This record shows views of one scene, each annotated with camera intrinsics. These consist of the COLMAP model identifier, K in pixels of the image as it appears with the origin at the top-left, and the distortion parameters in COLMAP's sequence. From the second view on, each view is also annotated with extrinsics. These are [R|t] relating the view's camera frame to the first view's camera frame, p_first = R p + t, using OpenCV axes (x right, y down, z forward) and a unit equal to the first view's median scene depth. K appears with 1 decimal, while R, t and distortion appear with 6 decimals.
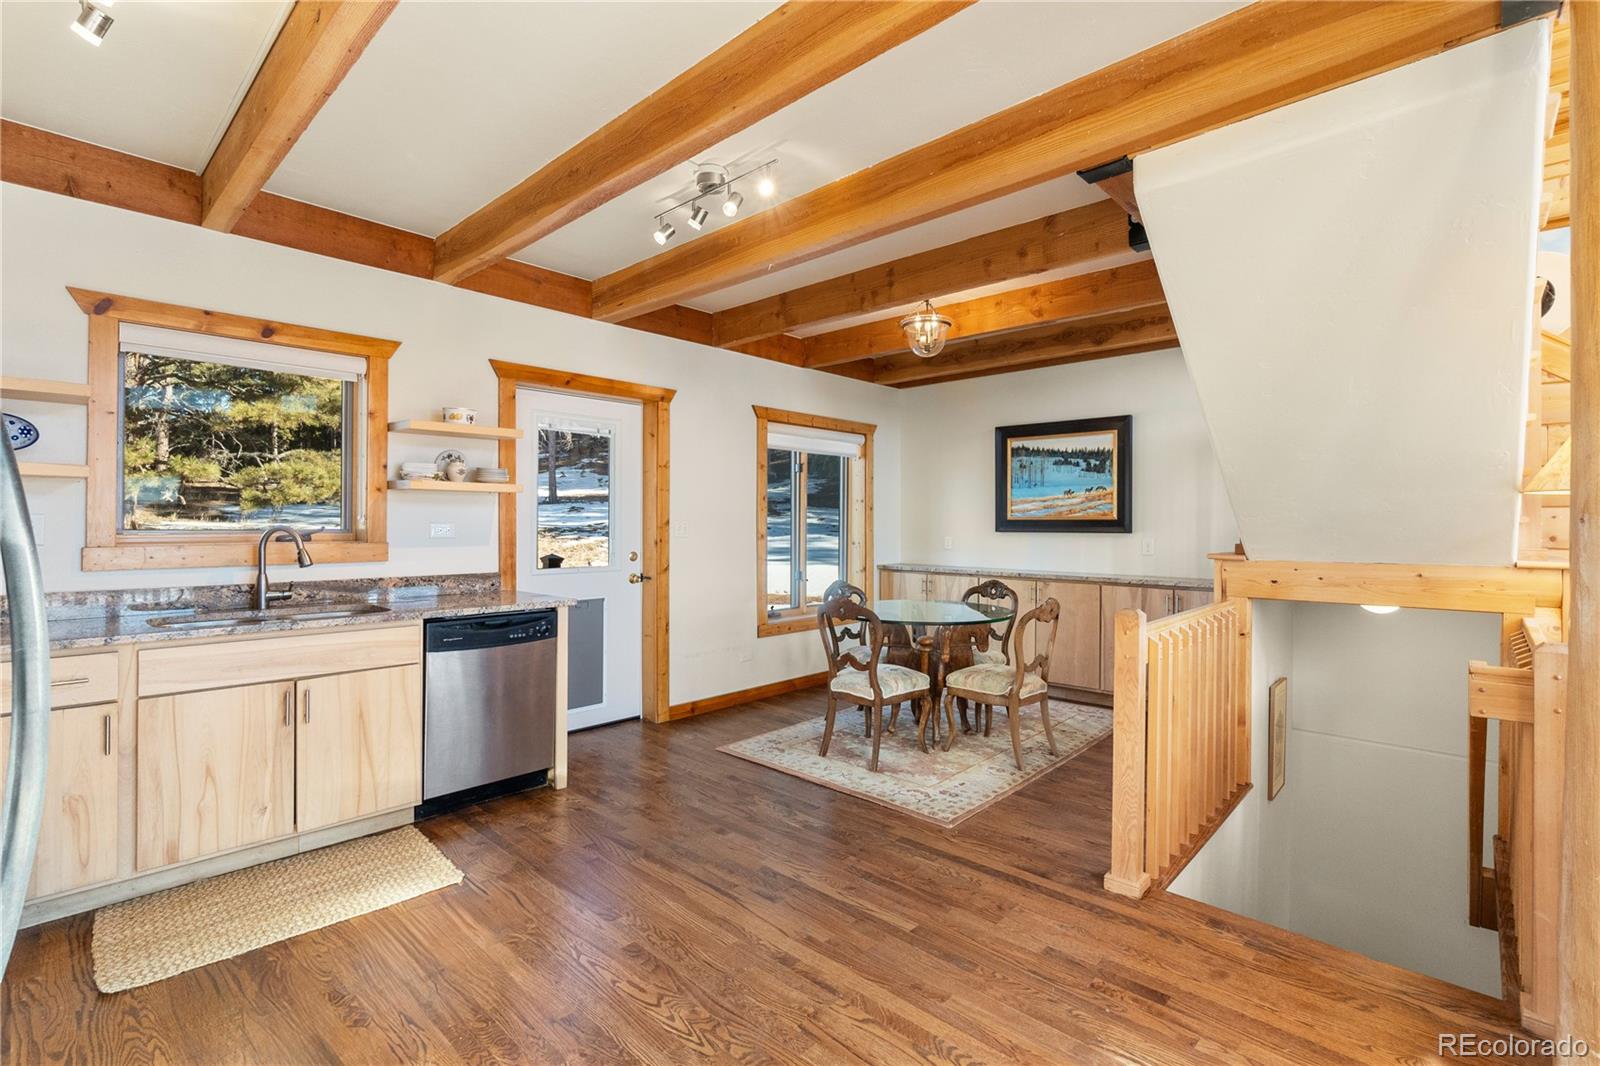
lens RADIAL K [[736.4, 0, 801.1], [0, 736.4, 528.3], [0, 0, 1]] dist [-0.002593, -0.000581]
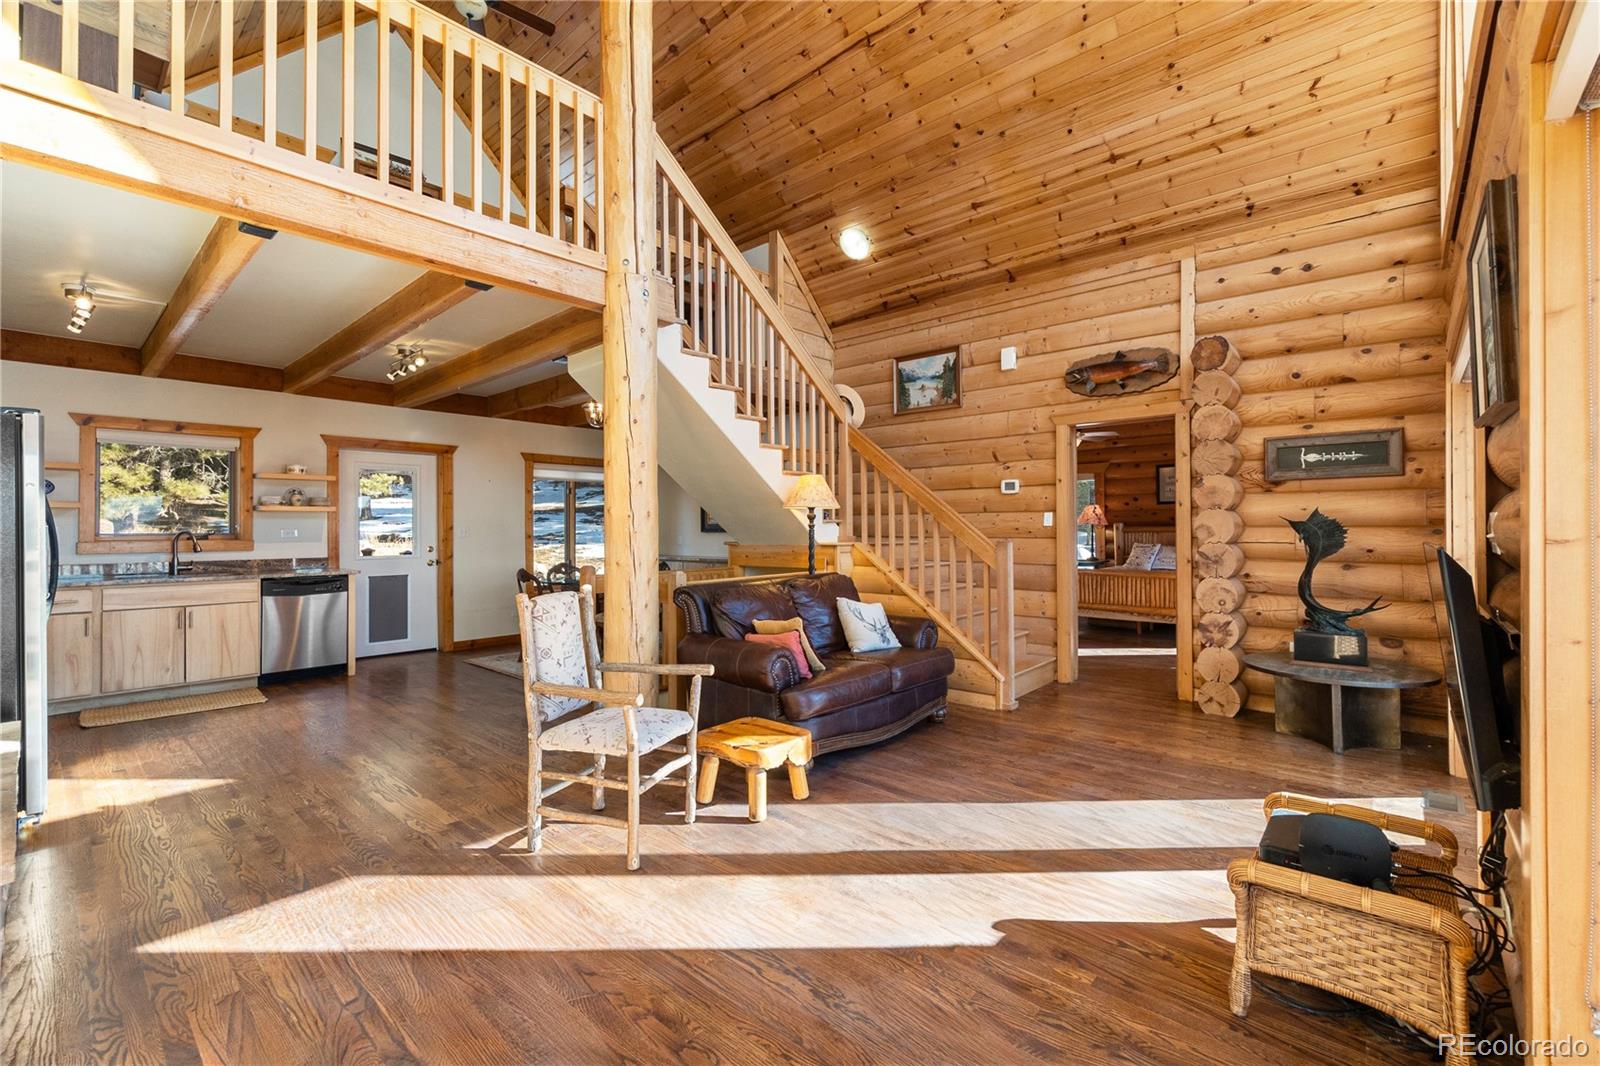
lens RADIAL K [[690.0, 0, 797.9], [0, 690.0, 528.8], [0, 0, 1]] dist [0.000337, 0.000402]
pose [[0.999778, -0.011159, 0.017874, 0.739837], [0.011281, 0.999914, -0.006720, 0.017474], [-0.017797, 0.006920, 0.999818, -0.712439]]
